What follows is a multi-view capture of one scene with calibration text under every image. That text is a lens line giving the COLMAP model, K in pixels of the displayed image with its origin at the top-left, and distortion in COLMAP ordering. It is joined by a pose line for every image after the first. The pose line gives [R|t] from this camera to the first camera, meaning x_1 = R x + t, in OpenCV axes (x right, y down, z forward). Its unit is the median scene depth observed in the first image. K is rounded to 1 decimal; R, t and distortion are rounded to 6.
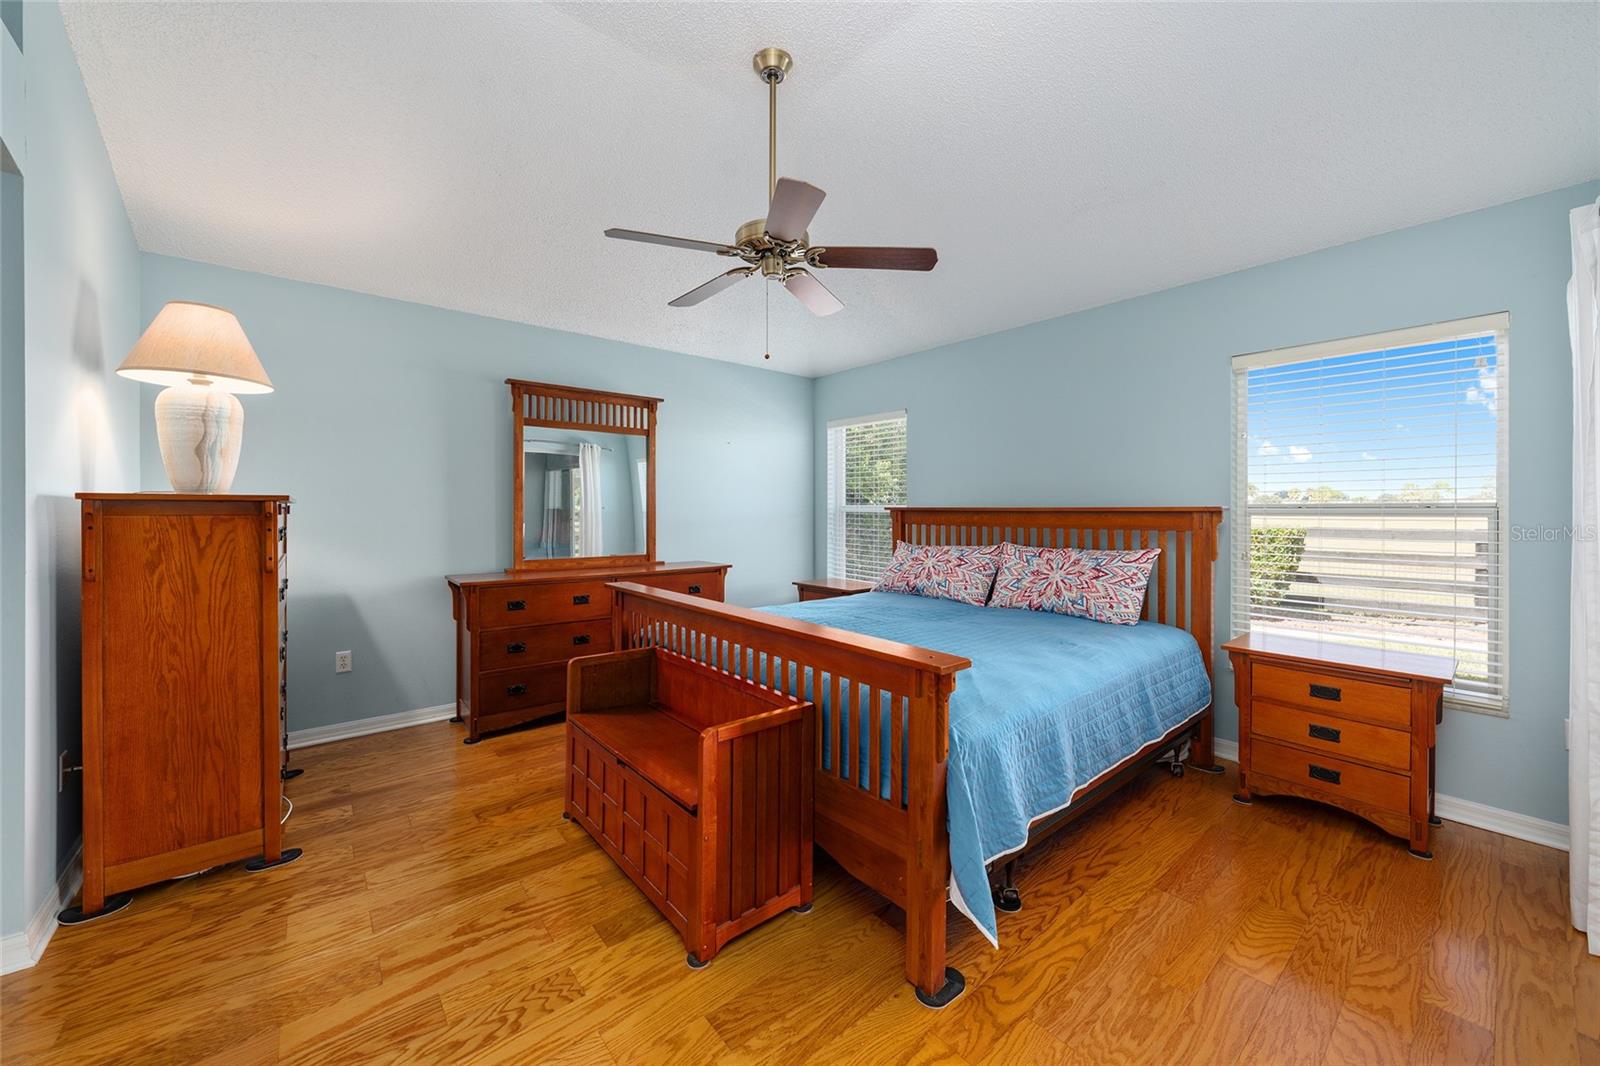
lens RADIAL K [[585.0, 0, 805.5], [0, 585.0, 510.4], [0, 0, 1]] dist [-0.000744, 0.000082]
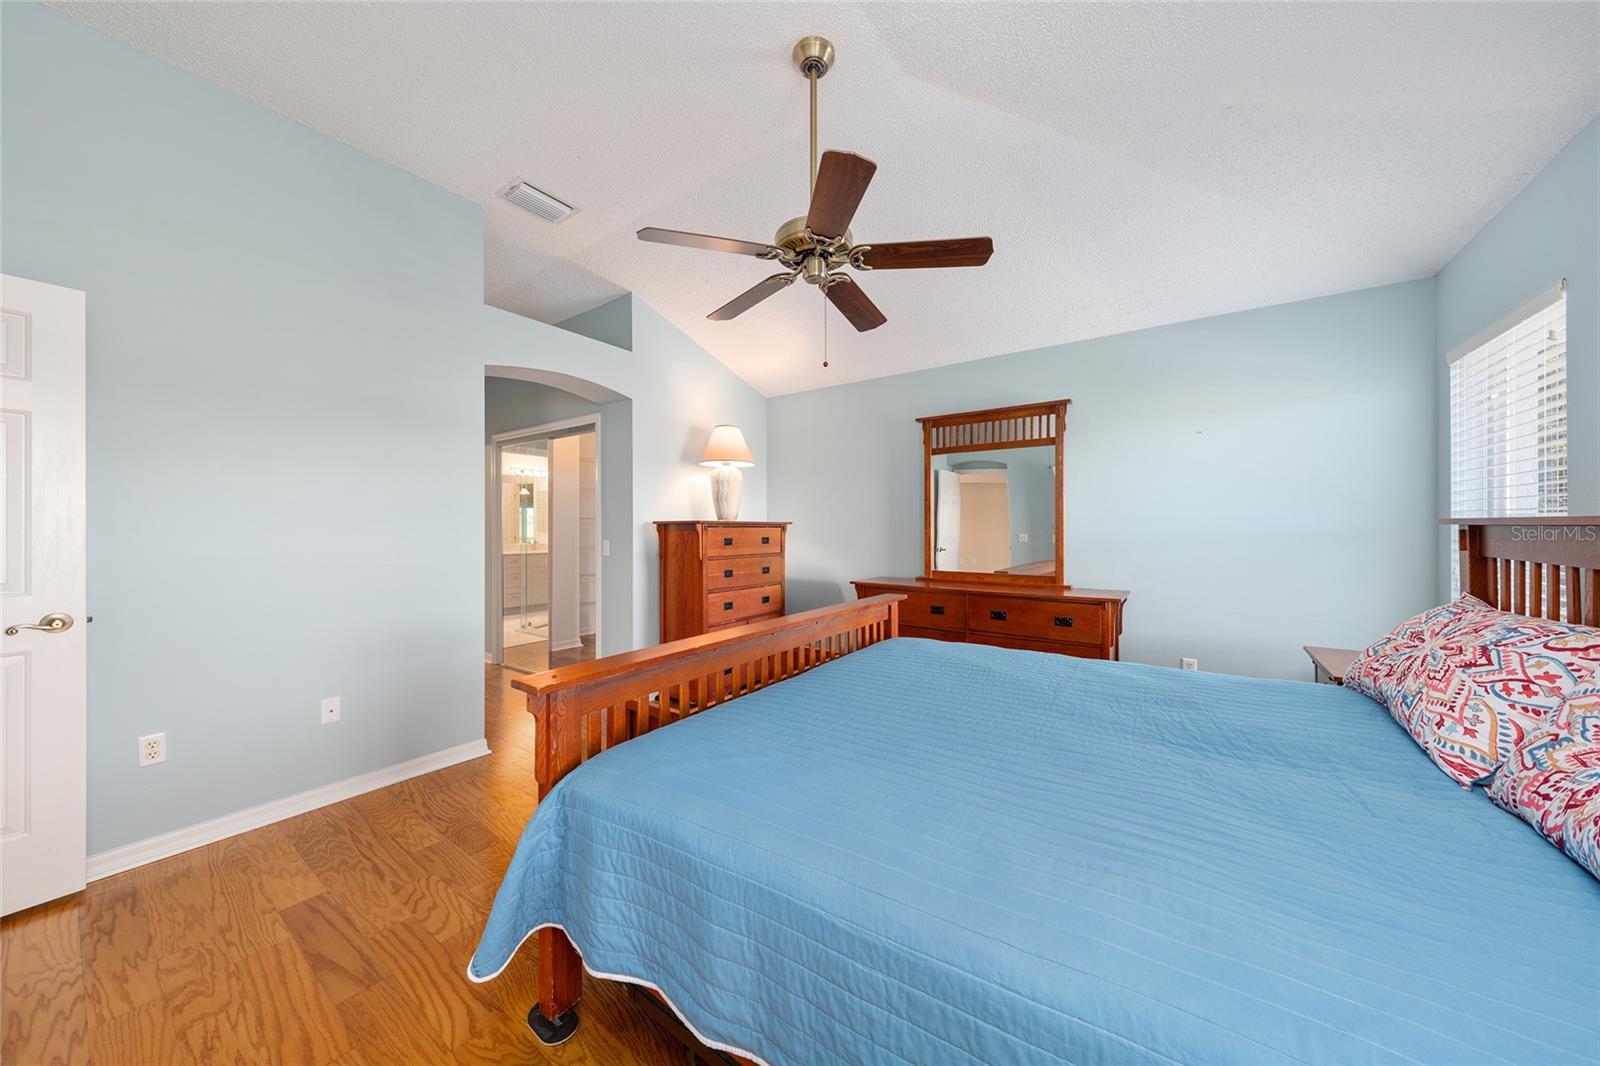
lens RADIAL K [[537.0, 0, 802.9], [0, 537.0, 528.5], [0, 0, 1]] dist [-0.000069, -0.000015]
pose [[0.266572, -0.001233, -0.963814, 0.485232], [0.004237, 0.999991, -0.000107, 0.000341], [0.963806, -0.004055, 0.266575, 0.470834]]
